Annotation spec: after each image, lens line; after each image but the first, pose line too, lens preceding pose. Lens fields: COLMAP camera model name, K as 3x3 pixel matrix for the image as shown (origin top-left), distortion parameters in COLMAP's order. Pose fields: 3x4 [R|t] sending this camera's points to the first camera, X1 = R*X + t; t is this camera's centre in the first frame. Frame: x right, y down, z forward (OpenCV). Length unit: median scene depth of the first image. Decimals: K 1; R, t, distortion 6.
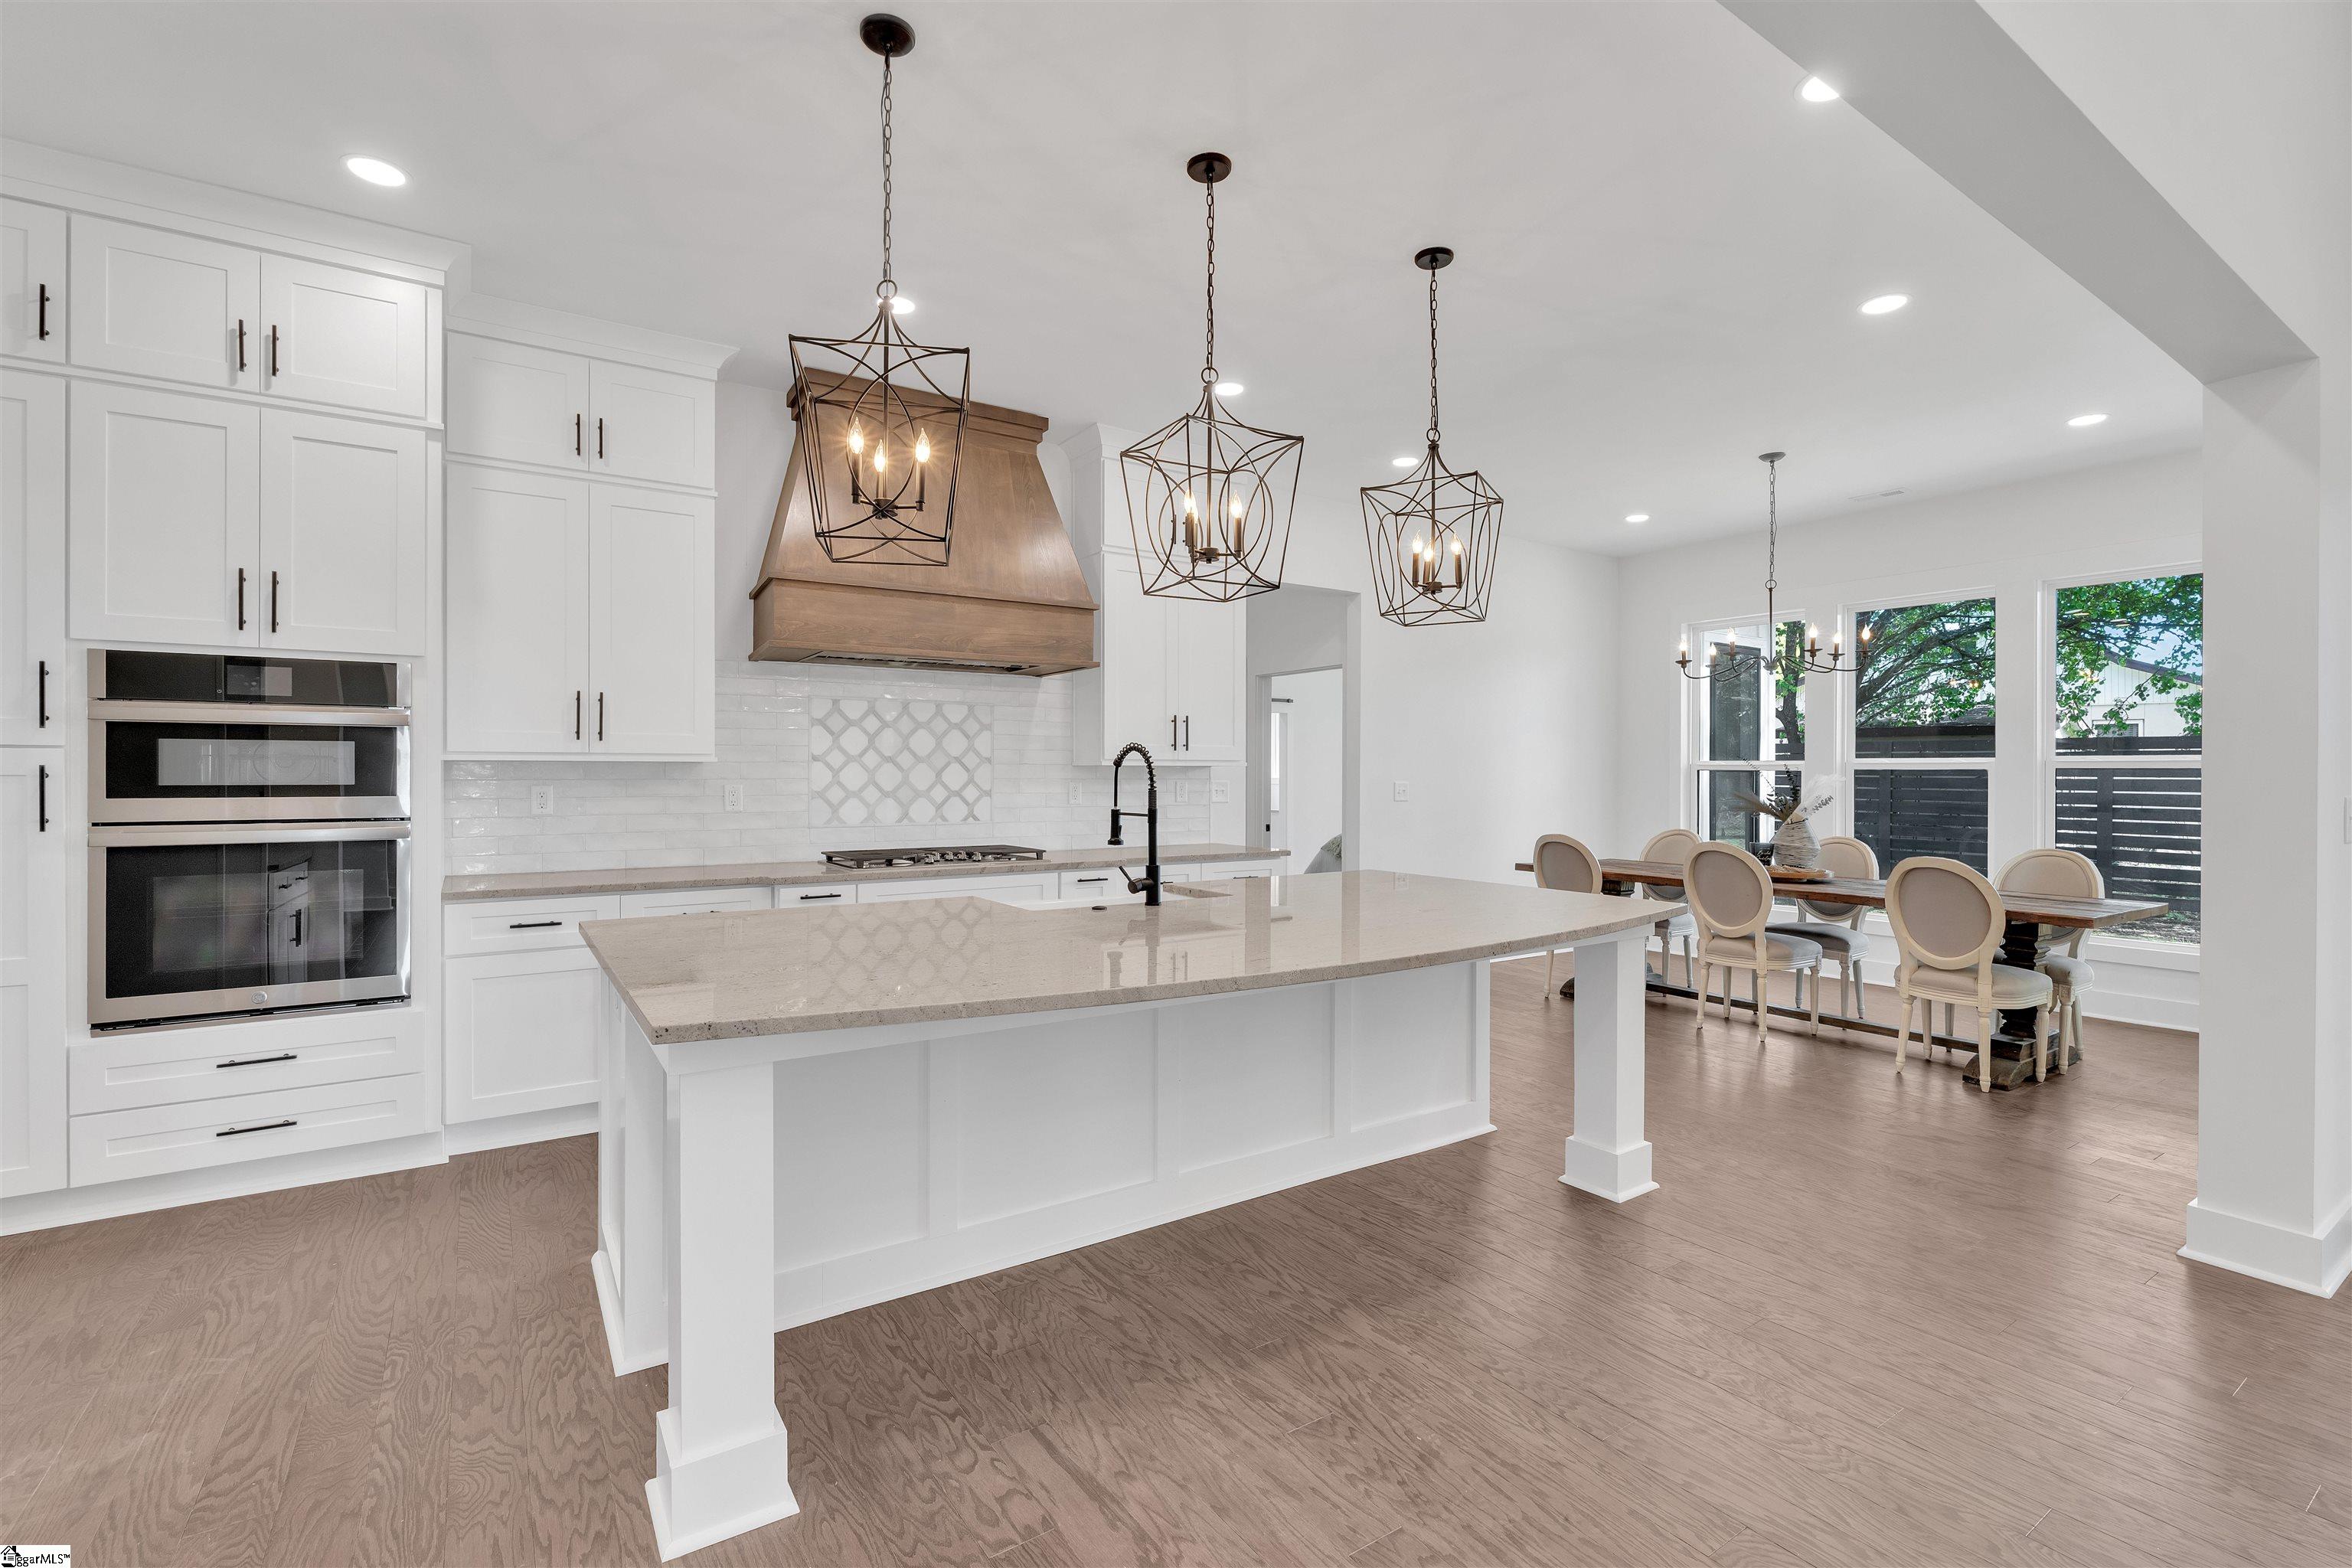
lens RADIAL K [[1027.9, 0, 1167.0], [0, 1027.9, 774.4], [0, 0, 1]] dist [-0.006053, 0.000253]
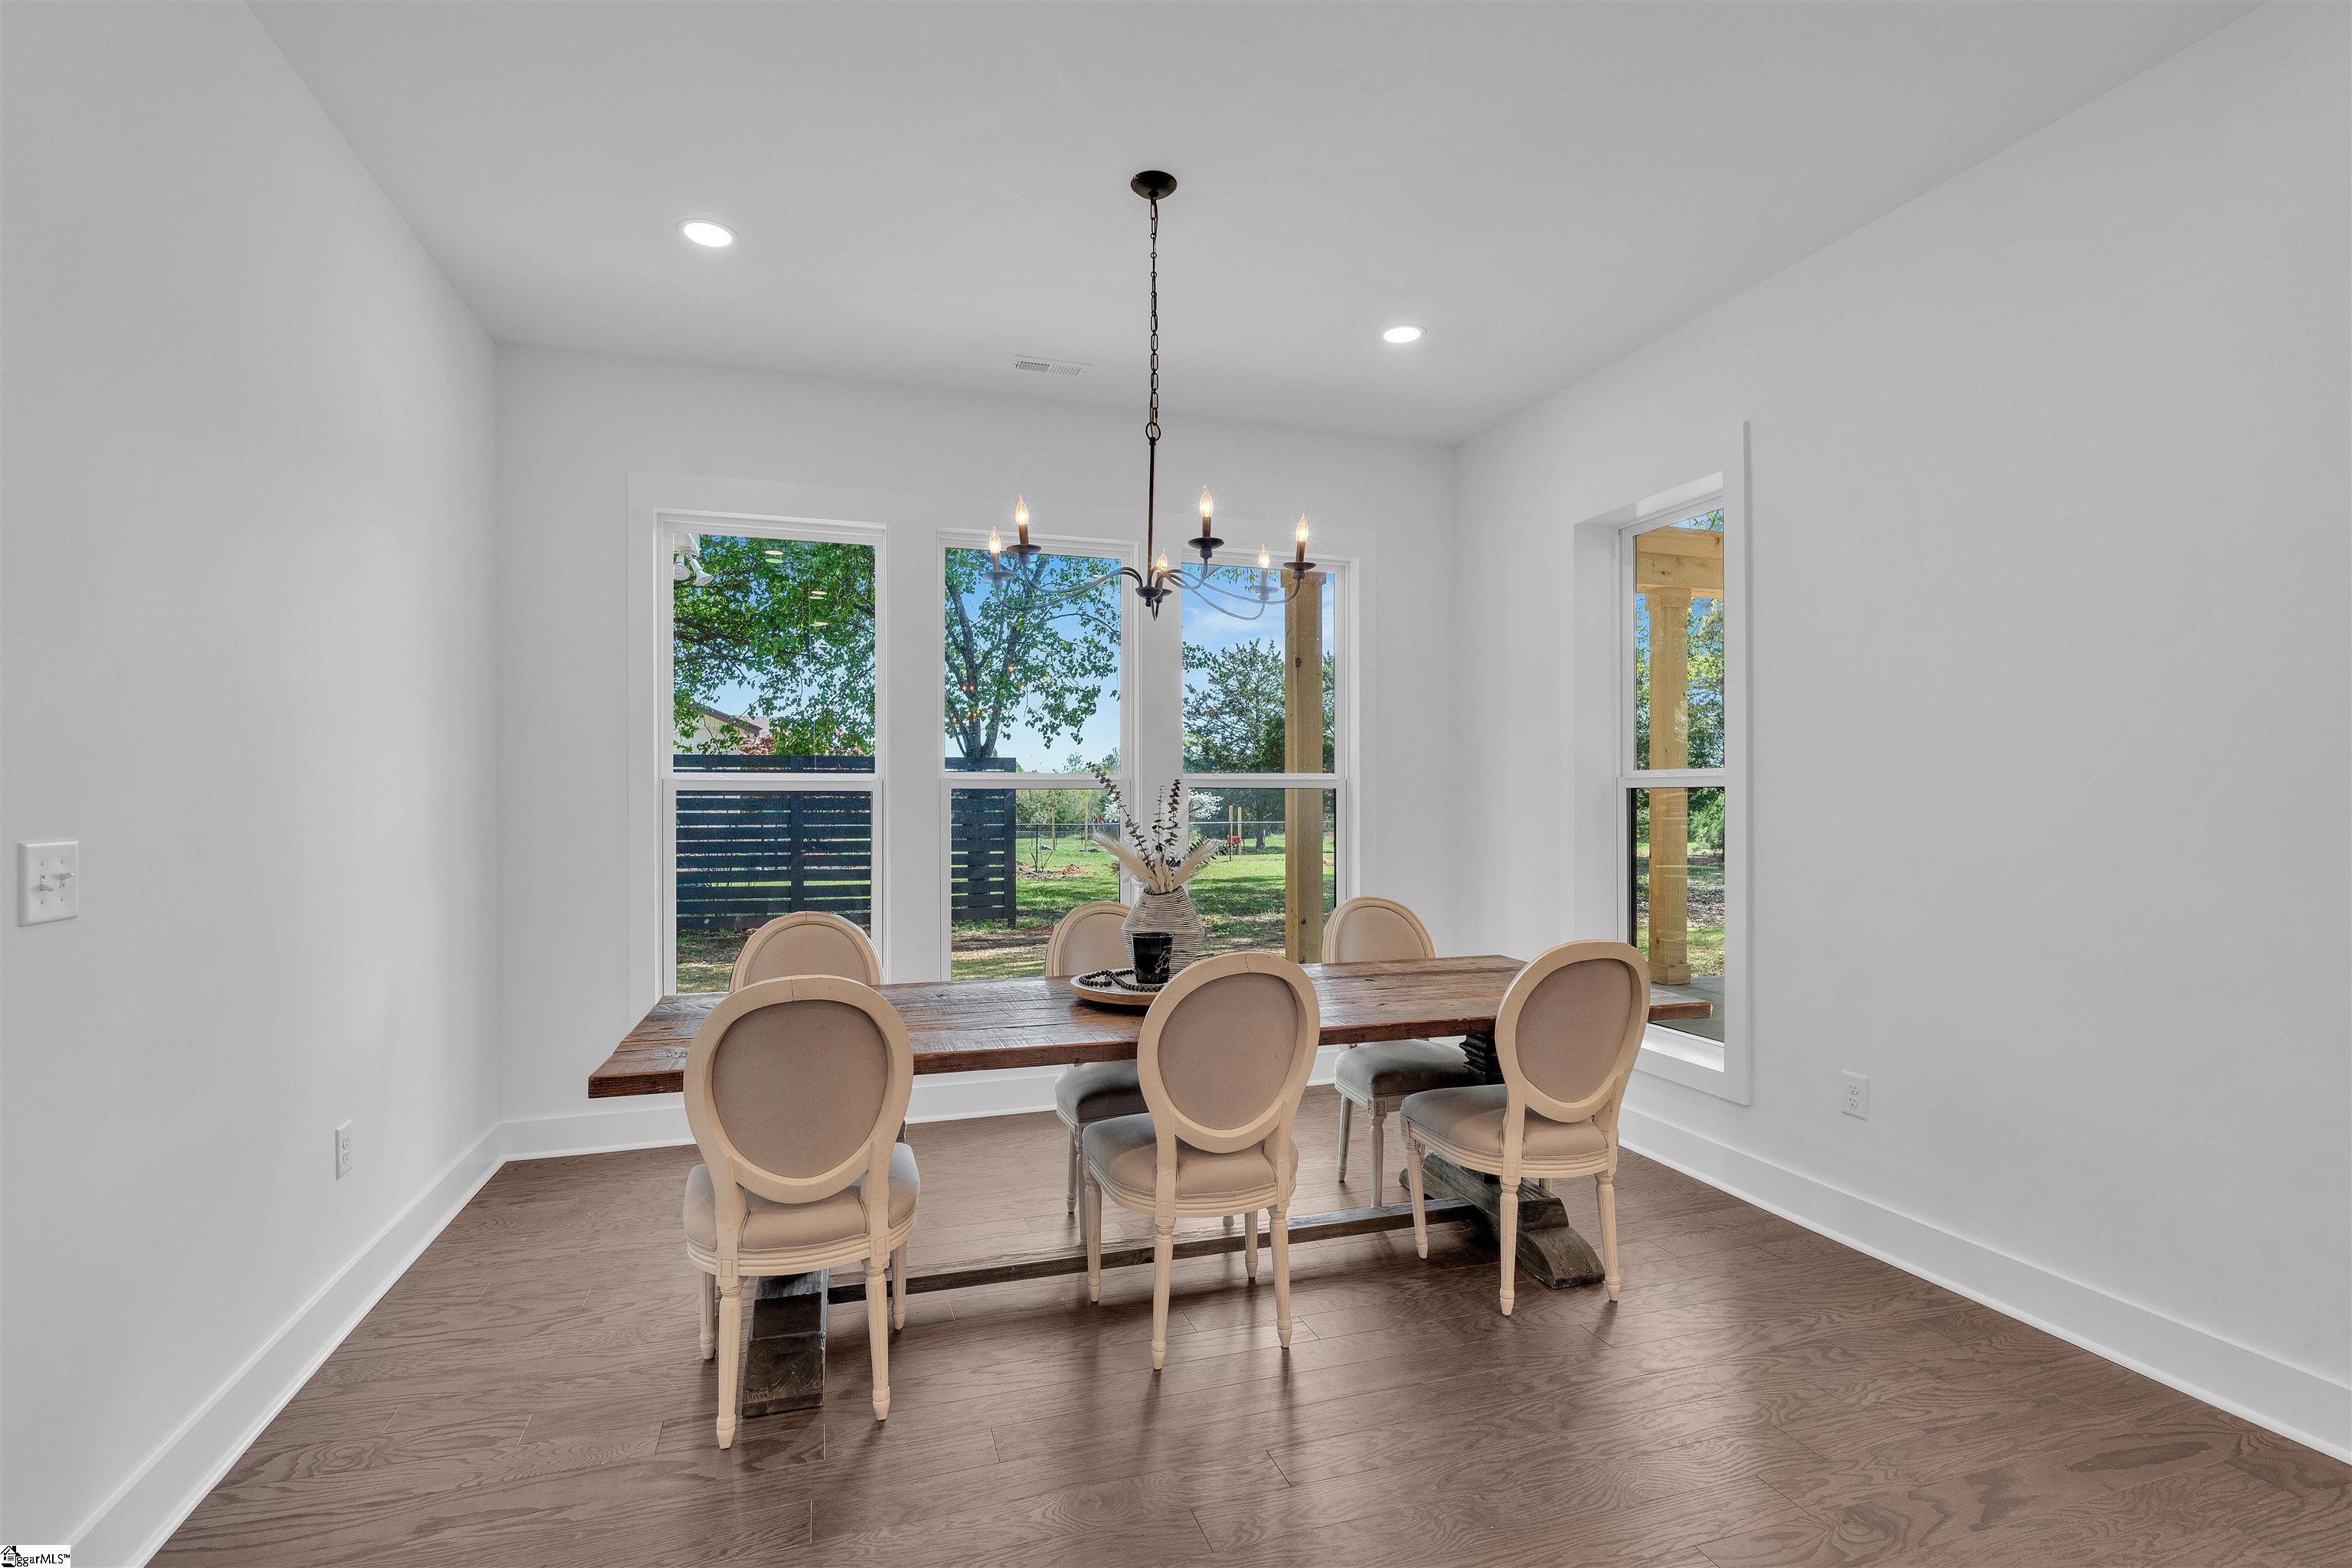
lens RADIAL K [[1104.0, 0, 1188.6], [0, 1104.0, 787.0], [0, 0, 1]] dist [-0.001910, -0.000005]
pose [[0.270758, -0.000634, 0.962647, 0.073318], [0.004305, 0.999991, -0.000553, -0.005623], [-0.962638, 0.004293, 0.270758, 1.012512]]
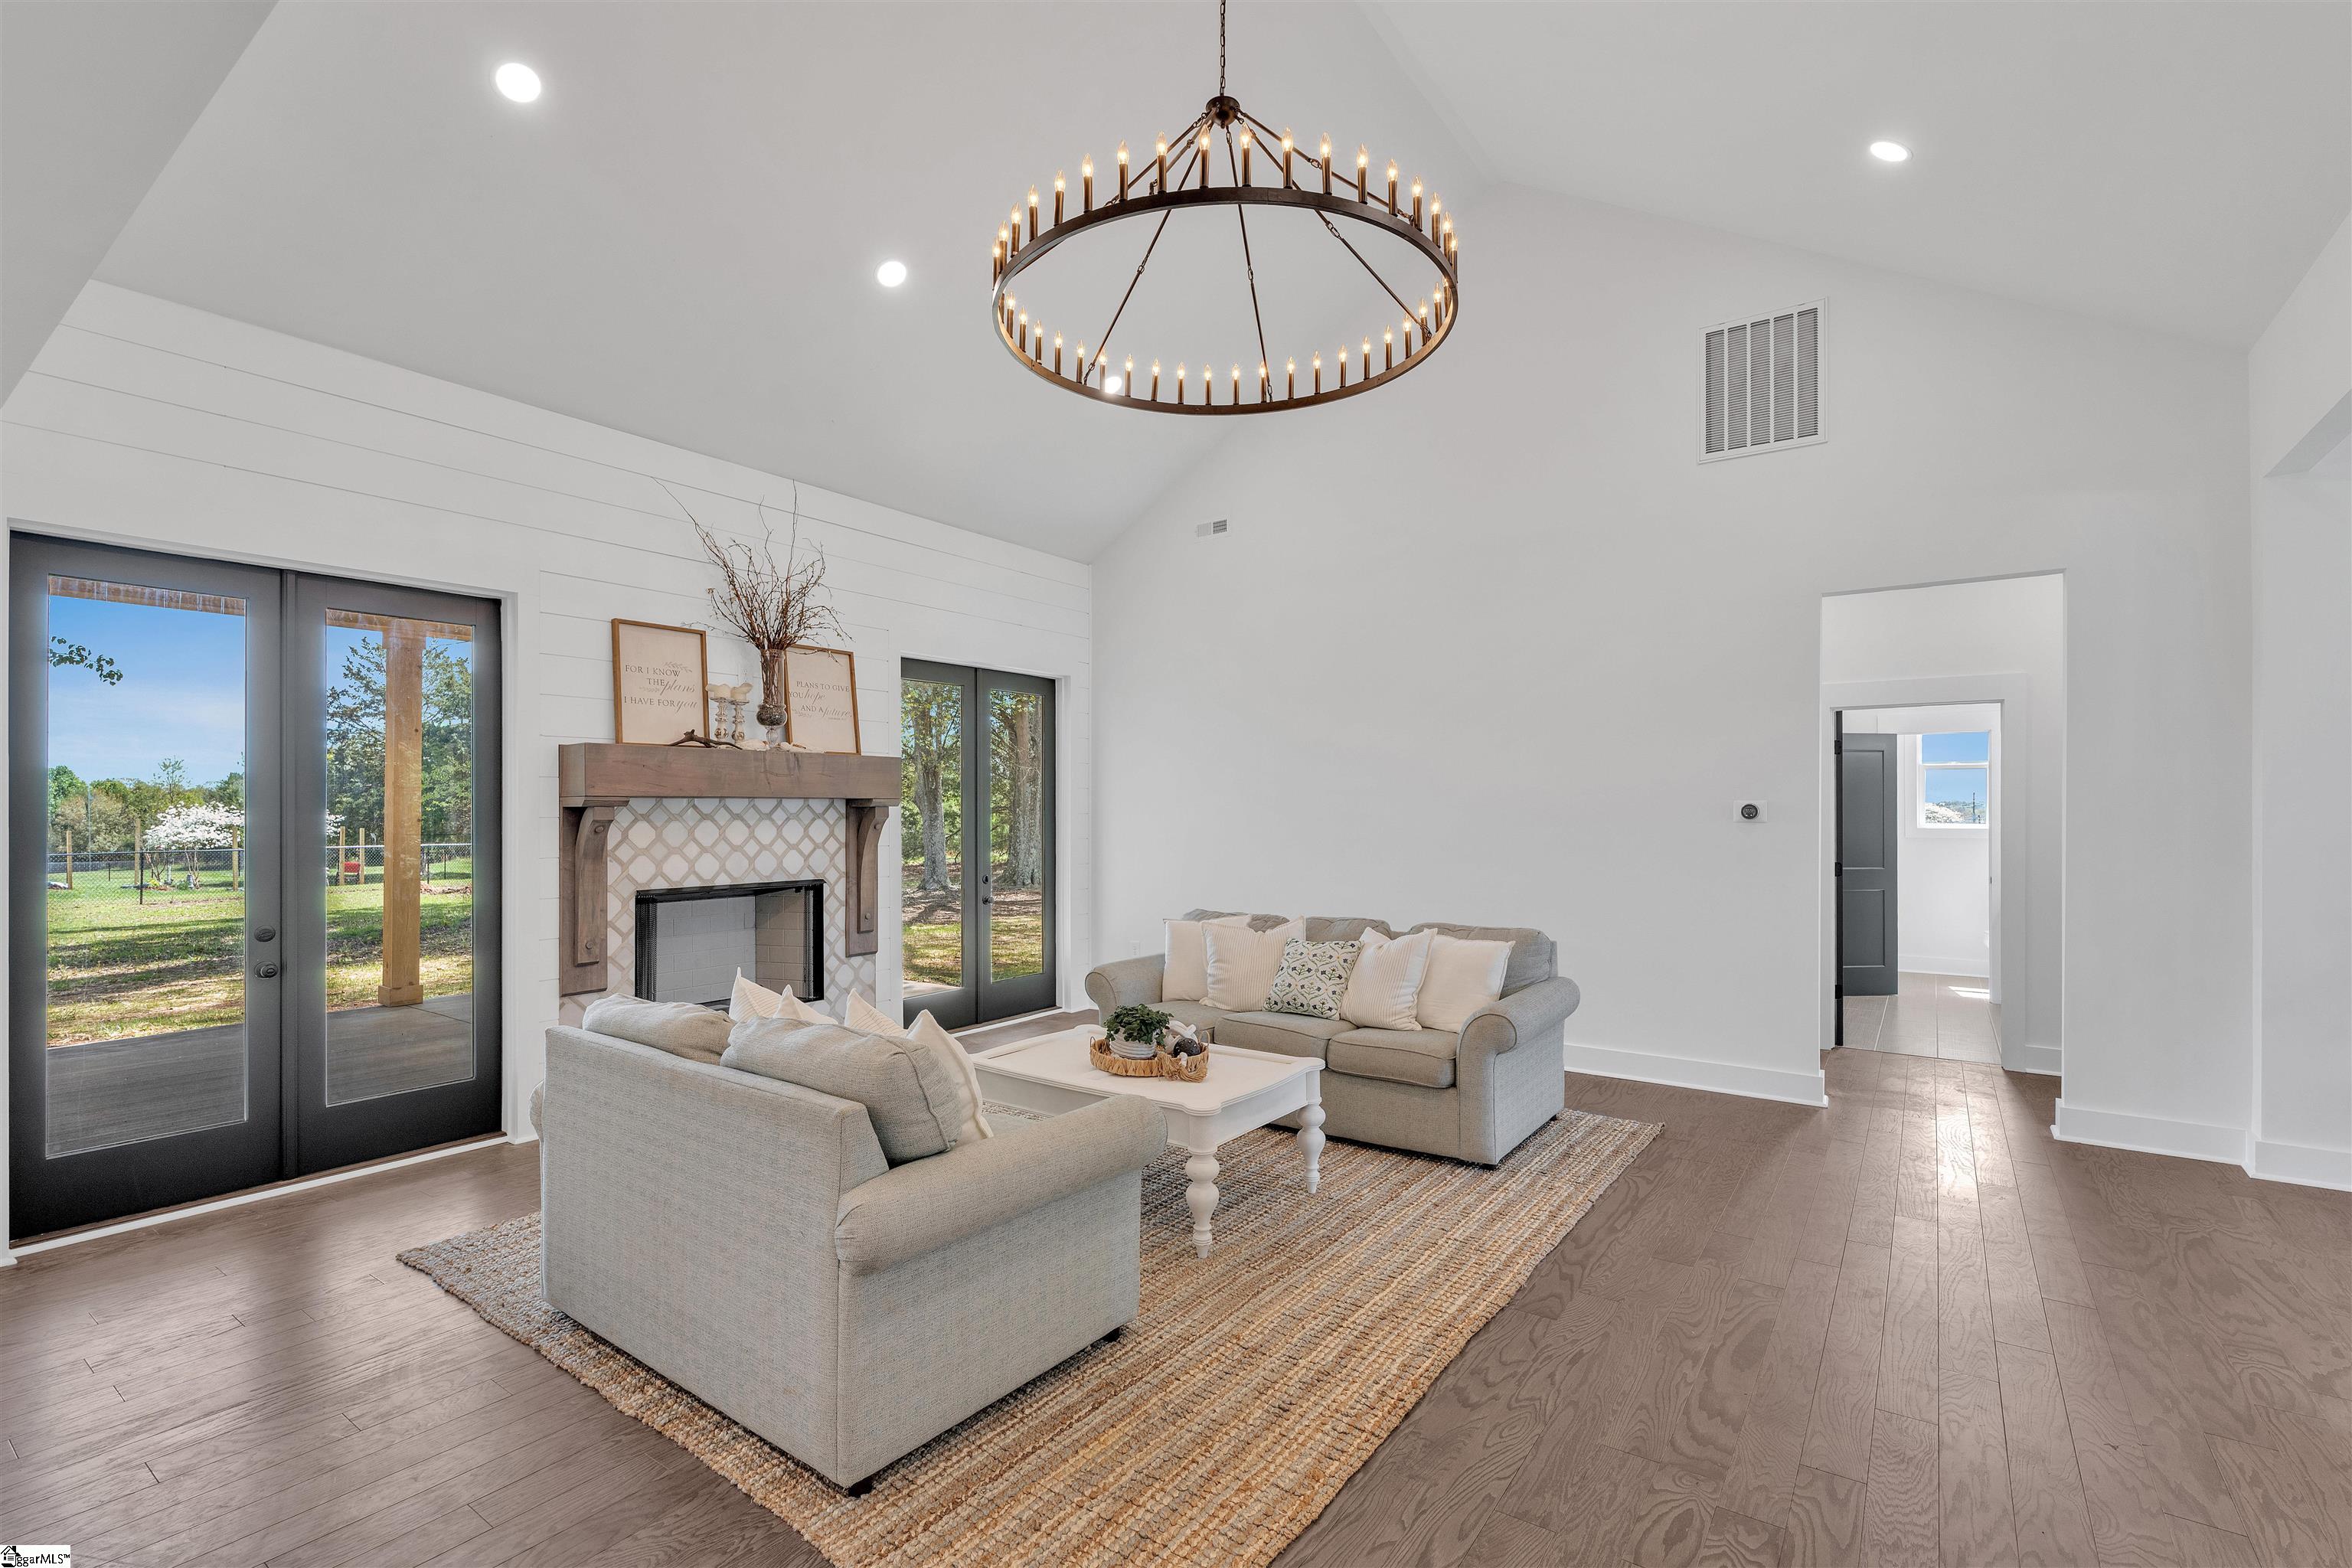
lens RADIAL K [[1065.0, 0, 1175.5], [0, 1065.0, 799.9], [0, 0, 1]] dist [-0.008897, 0.000110]
pose [[-0.350074, 0.002474, 0.936719, -0.190733], [0.001204, 0.999997, -0.002191, -0.032906], [-0.936721, 0.000361, -0.350076, 0.119858]]
